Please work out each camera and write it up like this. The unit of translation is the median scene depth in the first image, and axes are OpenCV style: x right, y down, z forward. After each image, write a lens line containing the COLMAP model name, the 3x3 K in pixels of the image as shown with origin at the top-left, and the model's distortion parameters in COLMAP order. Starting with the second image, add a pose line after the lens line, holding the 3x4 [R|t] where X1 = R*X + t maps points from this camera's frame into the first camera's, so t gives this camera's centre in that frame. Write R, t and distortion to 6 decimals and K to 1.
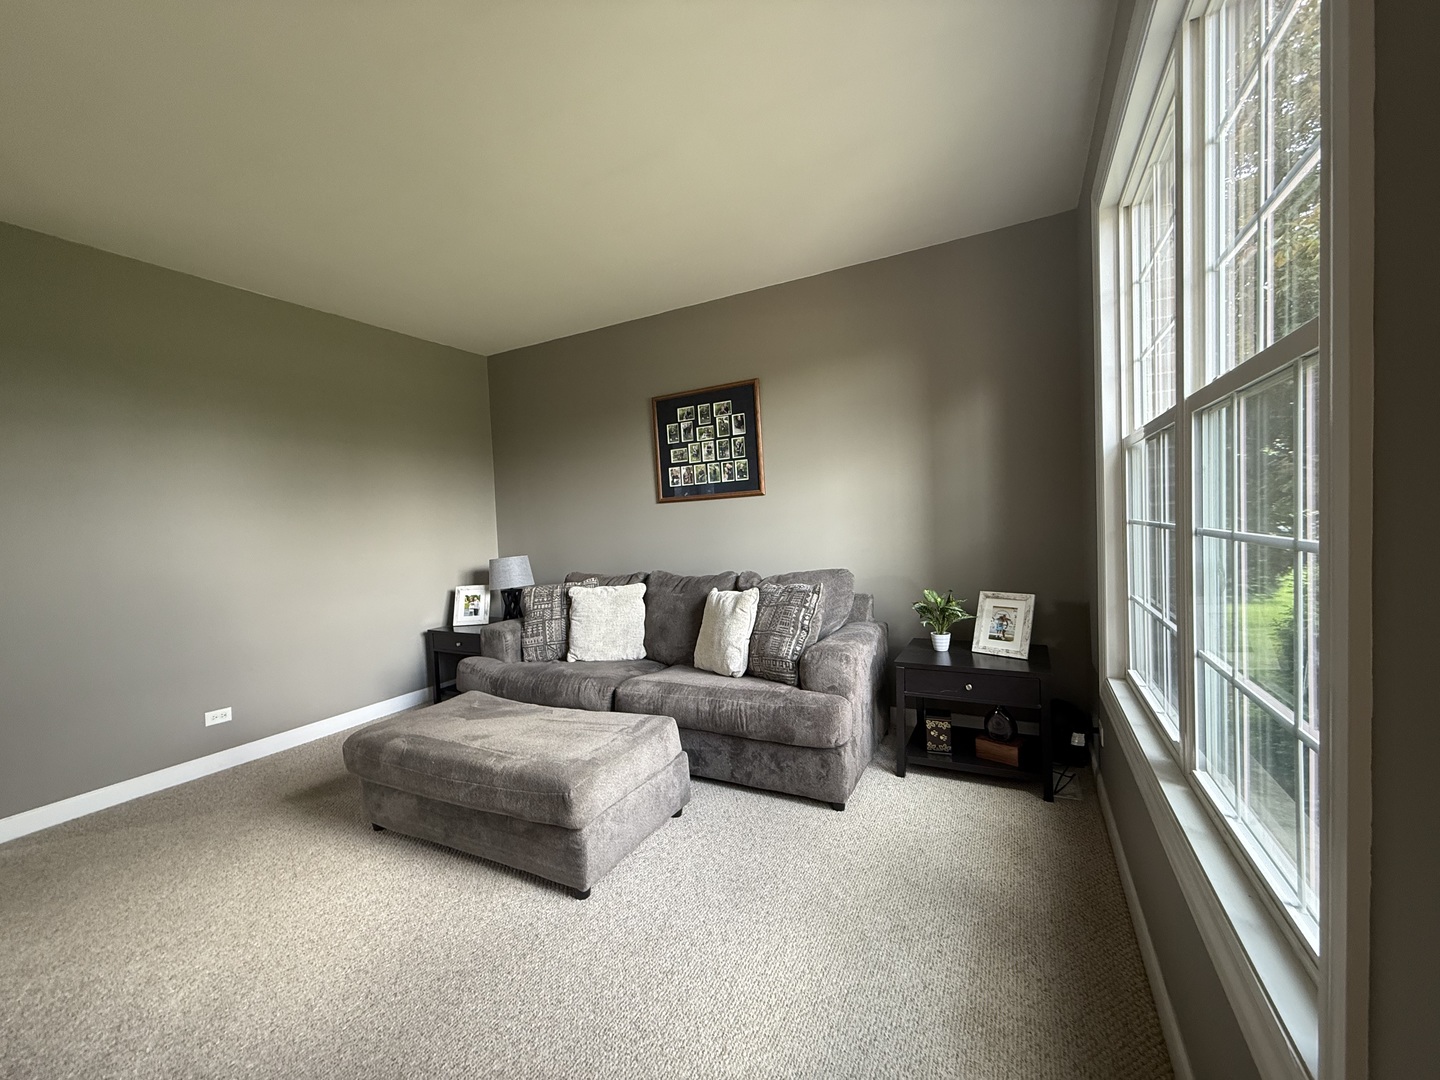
lens RADIAL K [[574.4, 0, 720.0], [0, 574.4, 540.0], [0, 0, 1]] dist [0.000182, 0.000308]
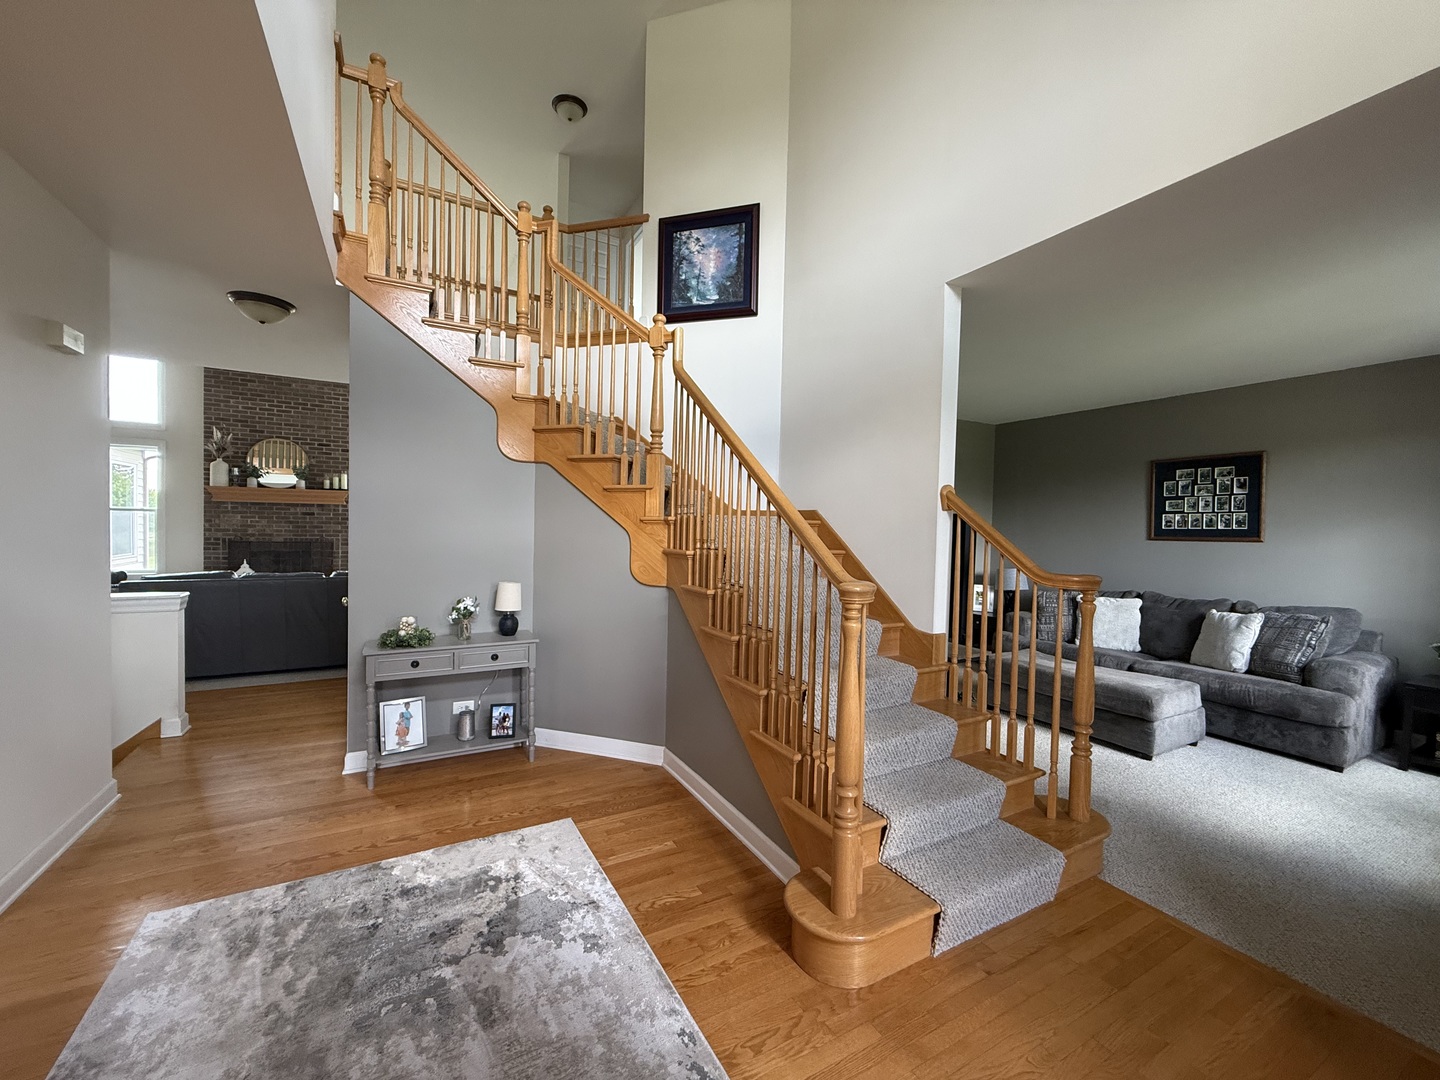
lens RADIAL K [[574.4, 0, 720.0], [0, 574.4, 540.0], [0, 0, 1]] dist [0.000182, 0.000308]
pose [[0.830323, 0.076127, -0.552058, -0.238091], [-0.078142, 0.996743, 0.019918, -0.015865], [0.551776, 0.026601, 0.833568, -0.782557]]
